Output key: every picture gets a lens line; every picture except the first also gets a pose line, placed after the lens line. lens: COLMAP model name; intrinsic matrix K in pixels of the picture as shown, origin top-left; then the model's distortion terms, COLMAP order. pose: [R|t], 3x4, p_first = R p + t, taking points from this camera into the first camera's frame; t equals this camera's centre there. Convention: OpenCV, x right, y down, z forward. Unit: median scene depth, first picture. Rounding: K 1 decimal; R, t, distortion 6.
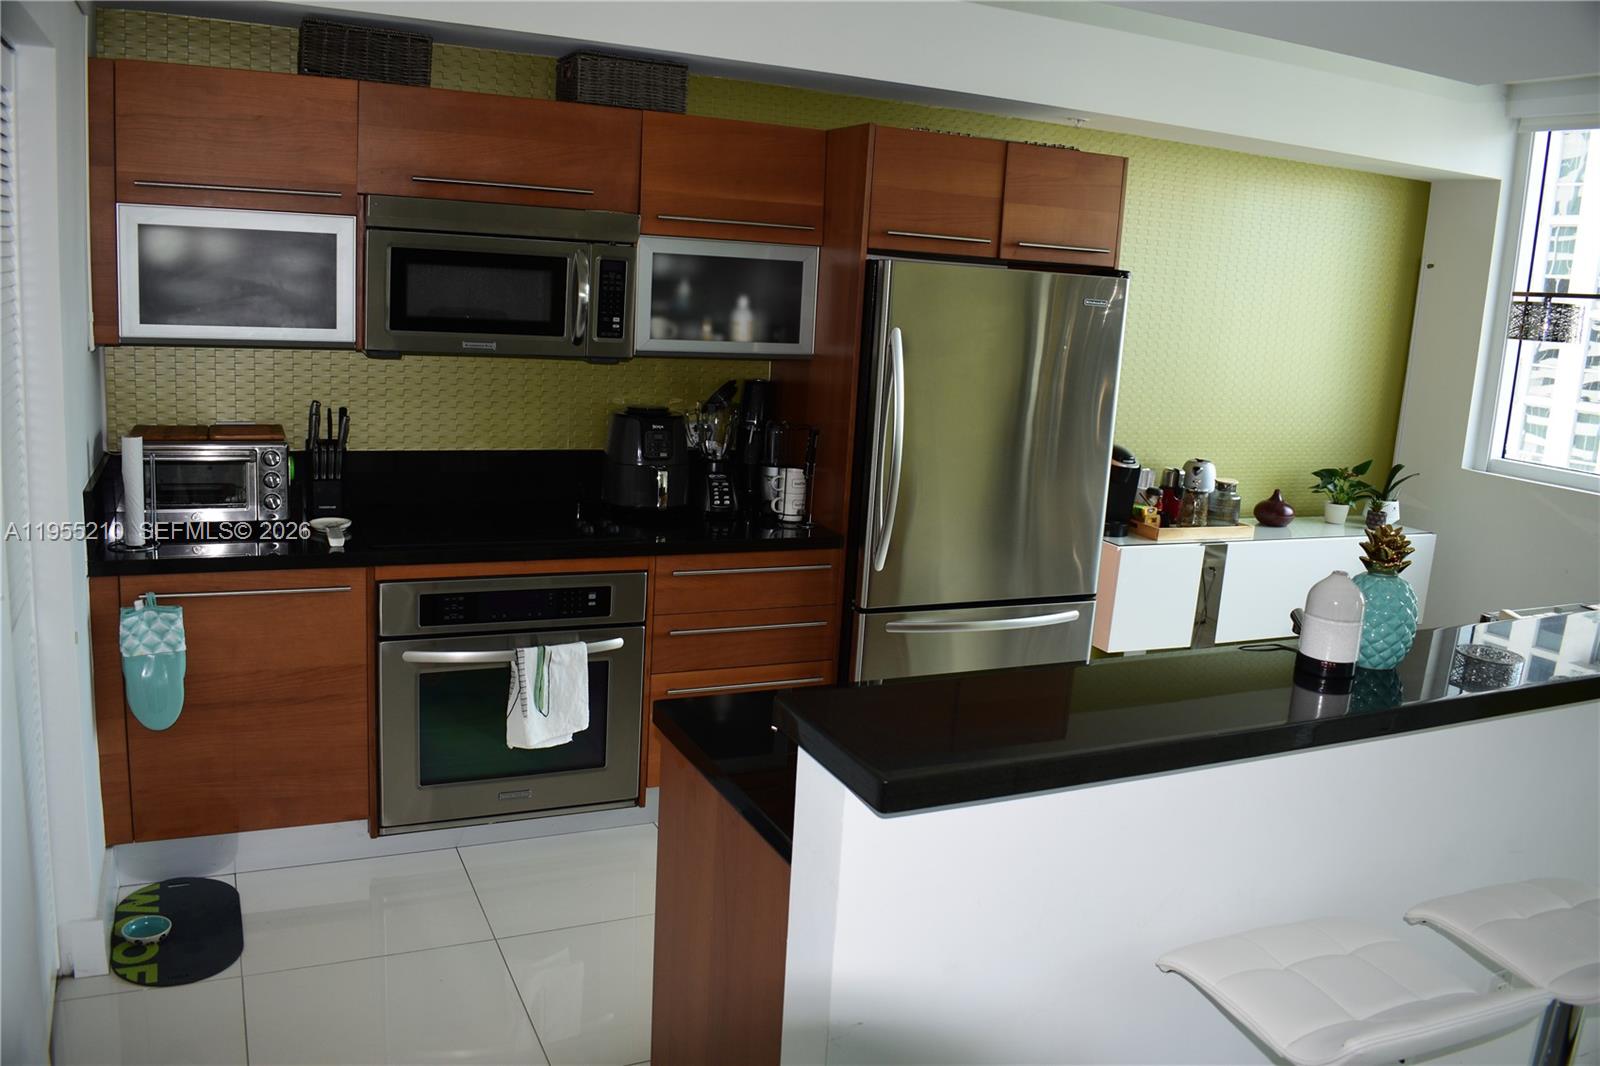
lens RADIAL K [[1260.3, 0, 806.3], [0, 1260.3, 517.6], [0, 0, 1]] dist [-0.091273, 0.009838]
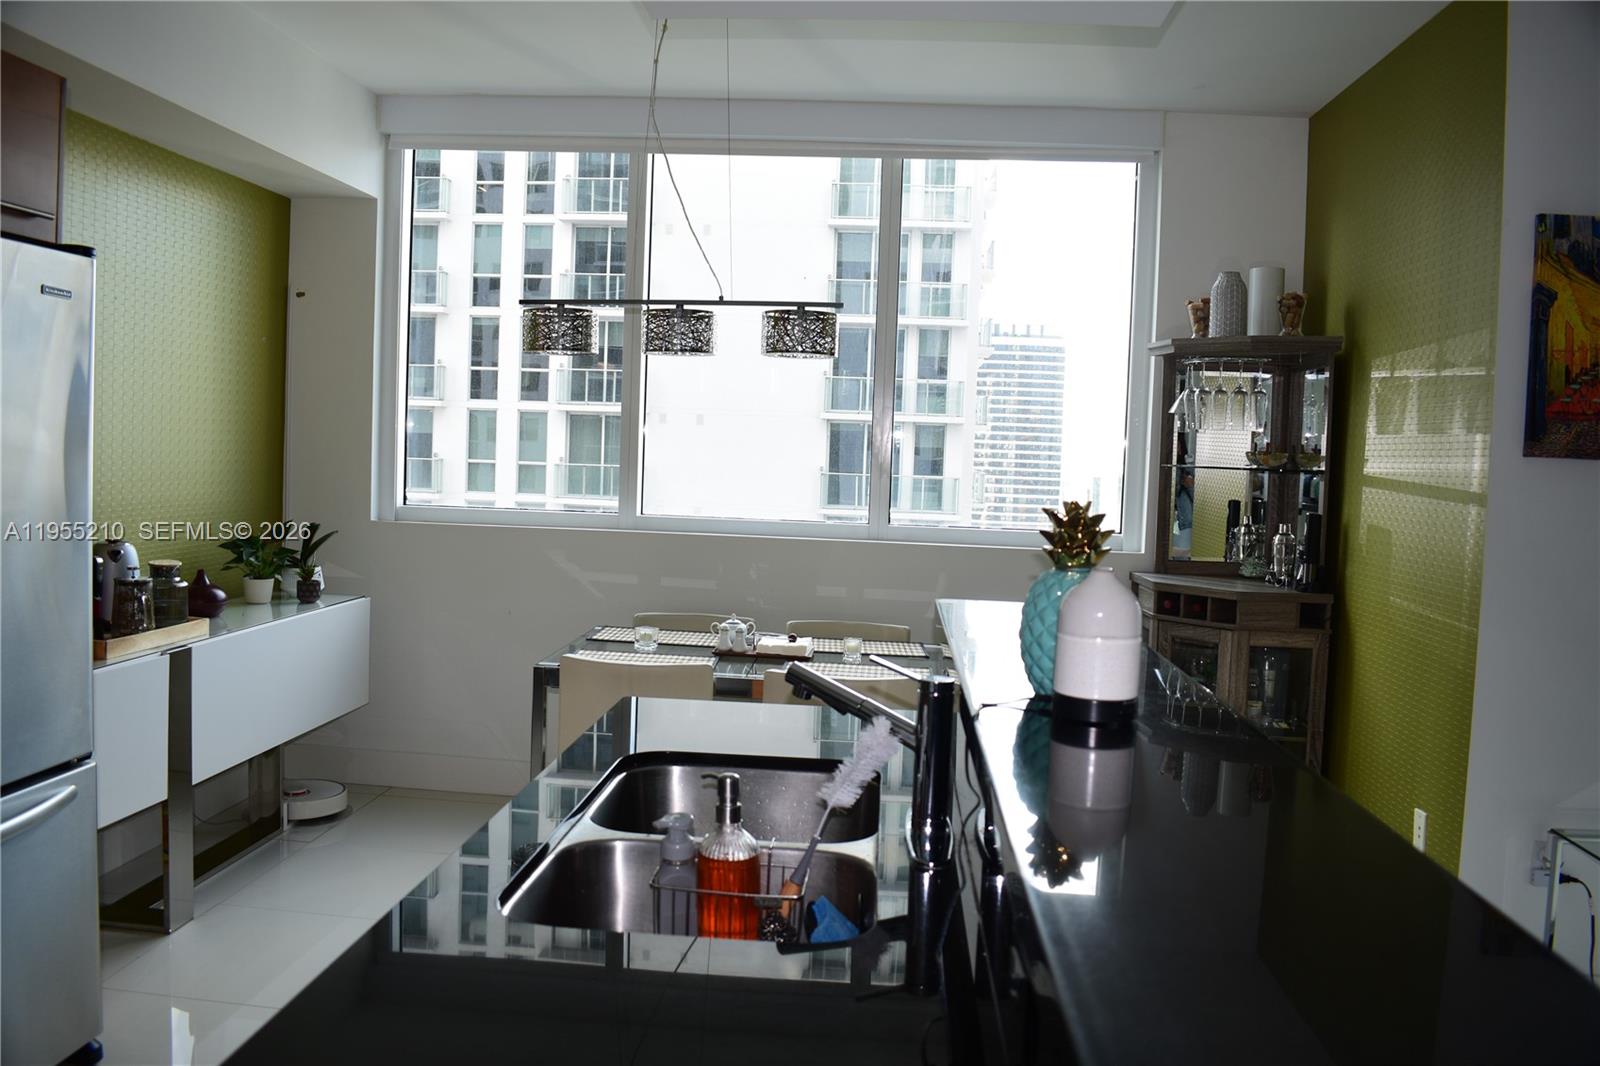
lens RADIAL K [[1260.3, 0, 806.3], [0, 1260.3, 517.6], [0, 0, 1]] dist [-0.091273, 0.009838]
pose [[0.491926, -0.091617, 0.865803, -0.129616], [0.157012, 0.987478, 0.015282, -0.010185], [-0.856362, 0.128424, 0.500151, 0.413554]]
